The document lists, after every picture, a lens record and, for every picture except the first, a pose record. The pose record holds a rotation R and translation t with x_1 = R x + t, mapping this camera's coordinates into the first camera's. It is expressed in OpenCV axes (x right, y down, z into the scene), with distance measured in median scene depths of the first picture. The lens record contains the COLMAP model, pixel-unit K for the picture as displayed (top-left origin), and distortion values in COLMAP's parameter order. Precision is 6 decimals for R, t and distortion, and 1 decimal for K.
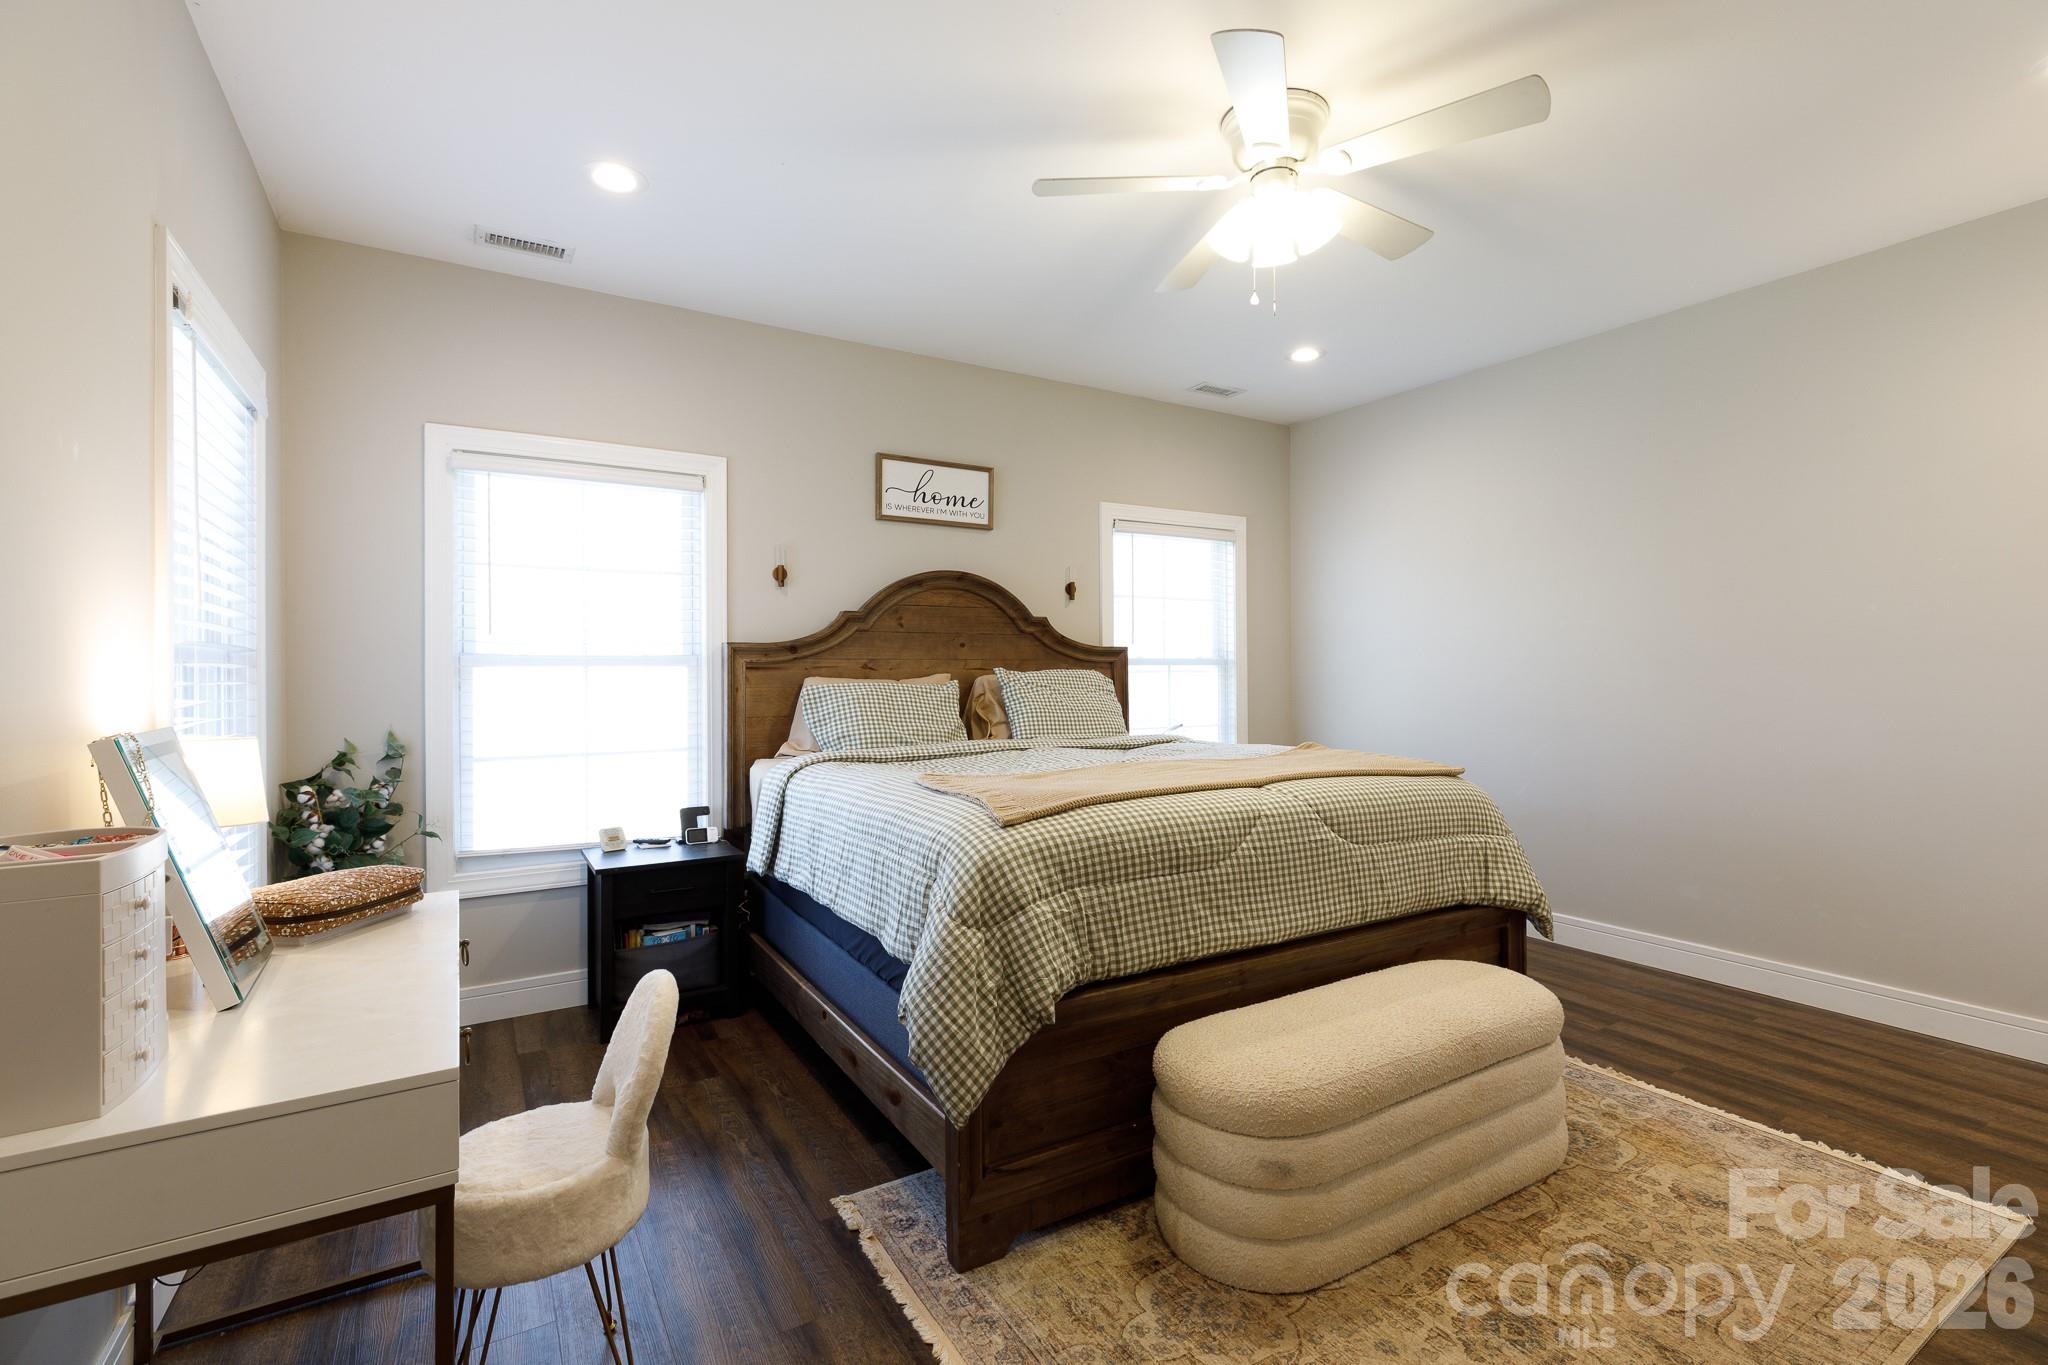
lens RADIAL K [[914.1, 0, 1028.7], [0, 914.1, 674.1], [0, 0, 1]] dist [0.009932, -0.000345]
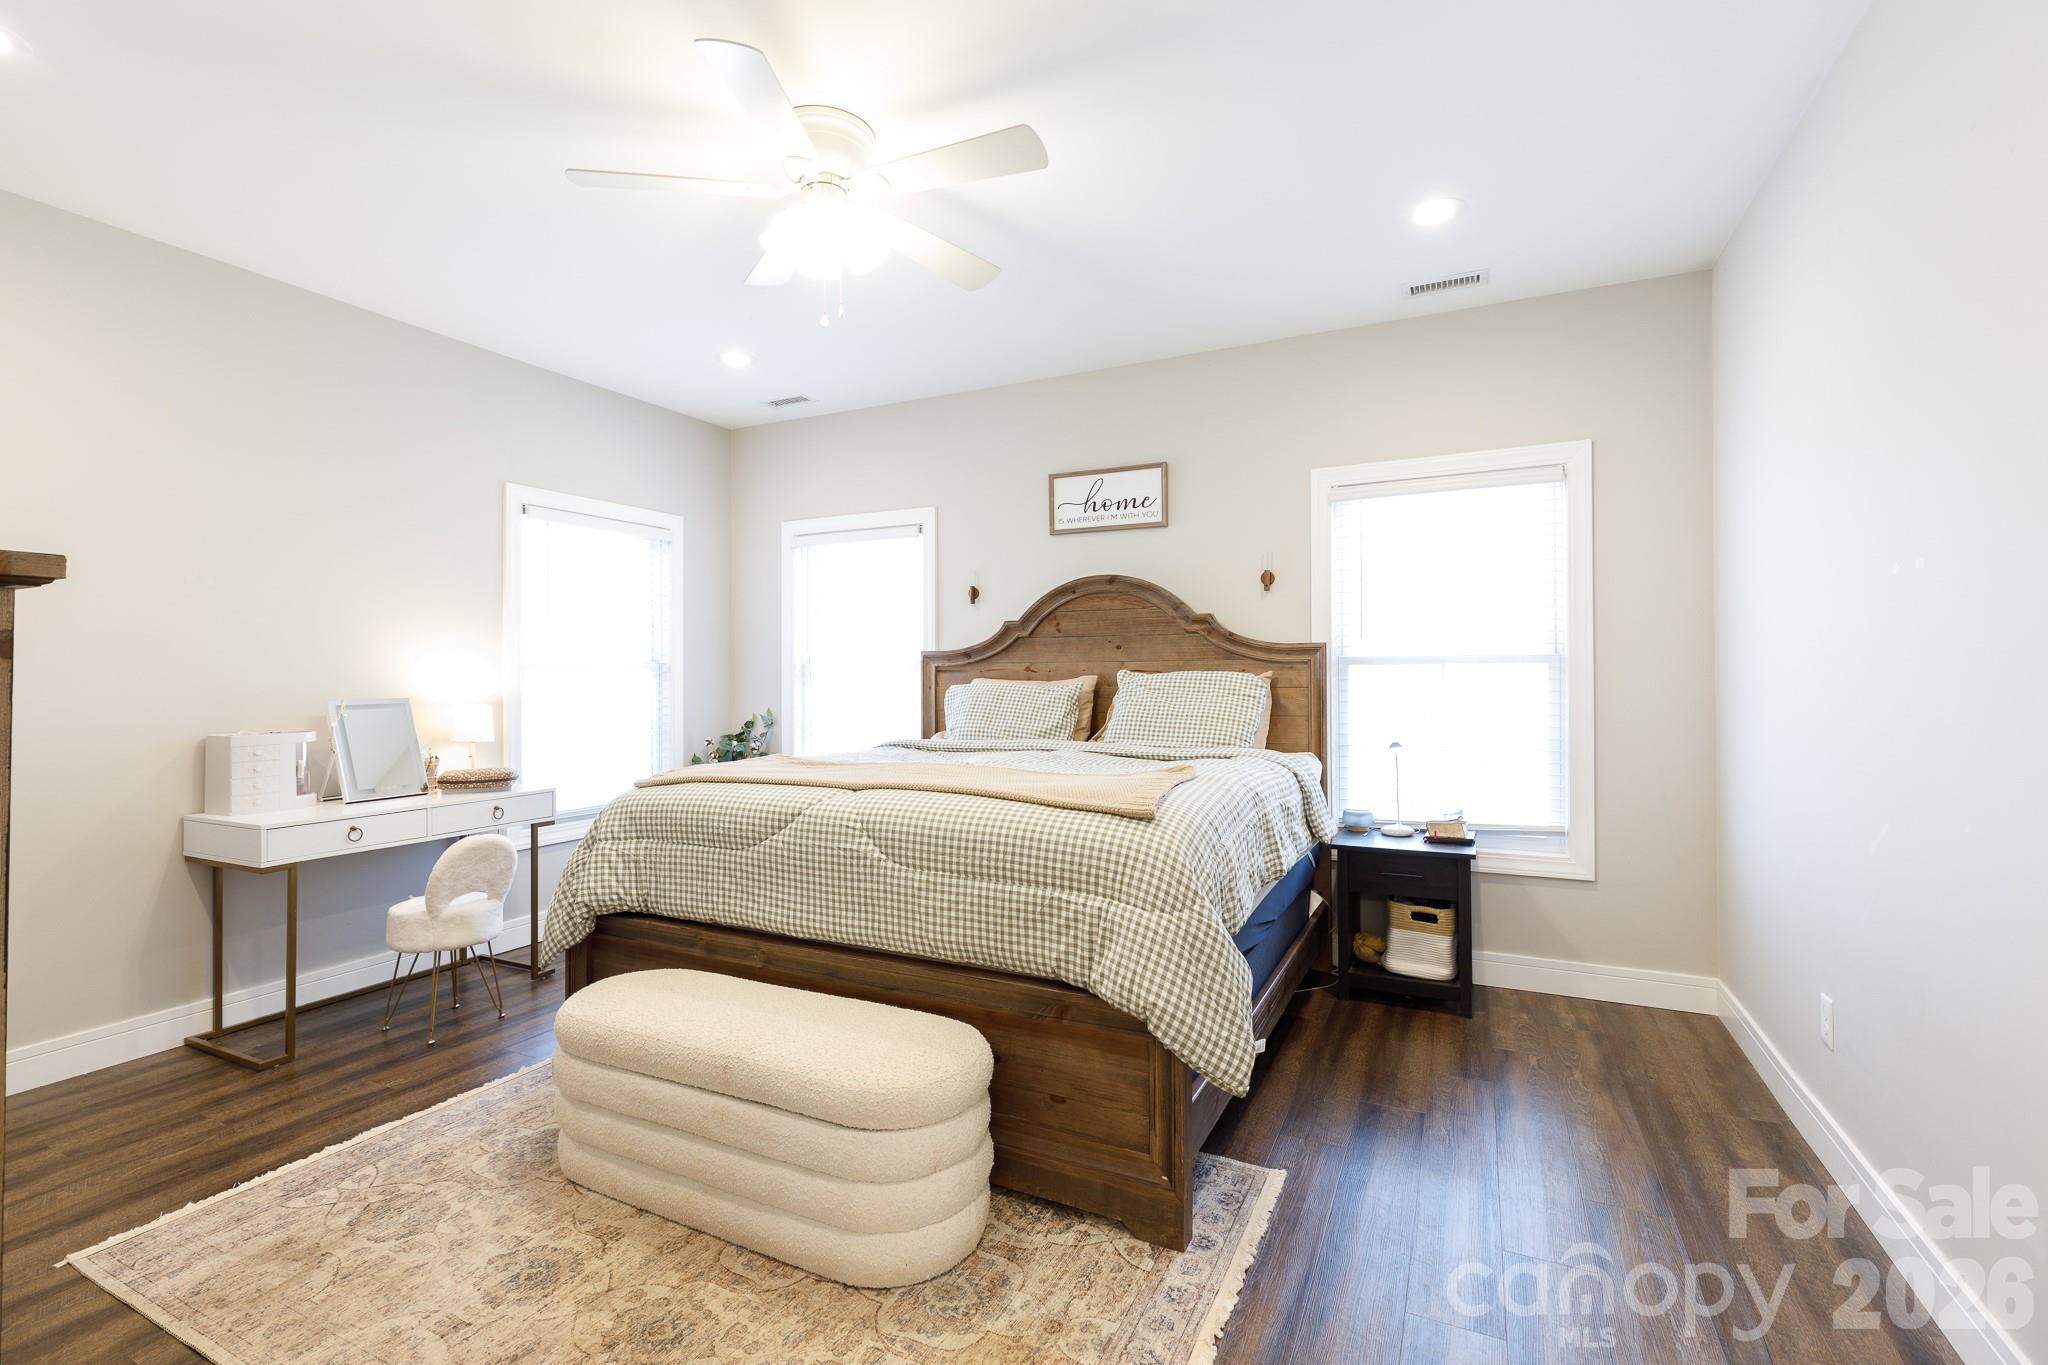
lens RADIAL K [[914.1, 0, 1024.2], [0, 914.1, 680.5], [0, 0, 1]] dist [0.009932, -0.000345]
pose [[0.530605, 0.006970, -0.847591, 0.748302], [0.000237, 0.999965, 0.008371, -0.003752], [0.847619, -0.004643, 0.530584, 0.388567]]
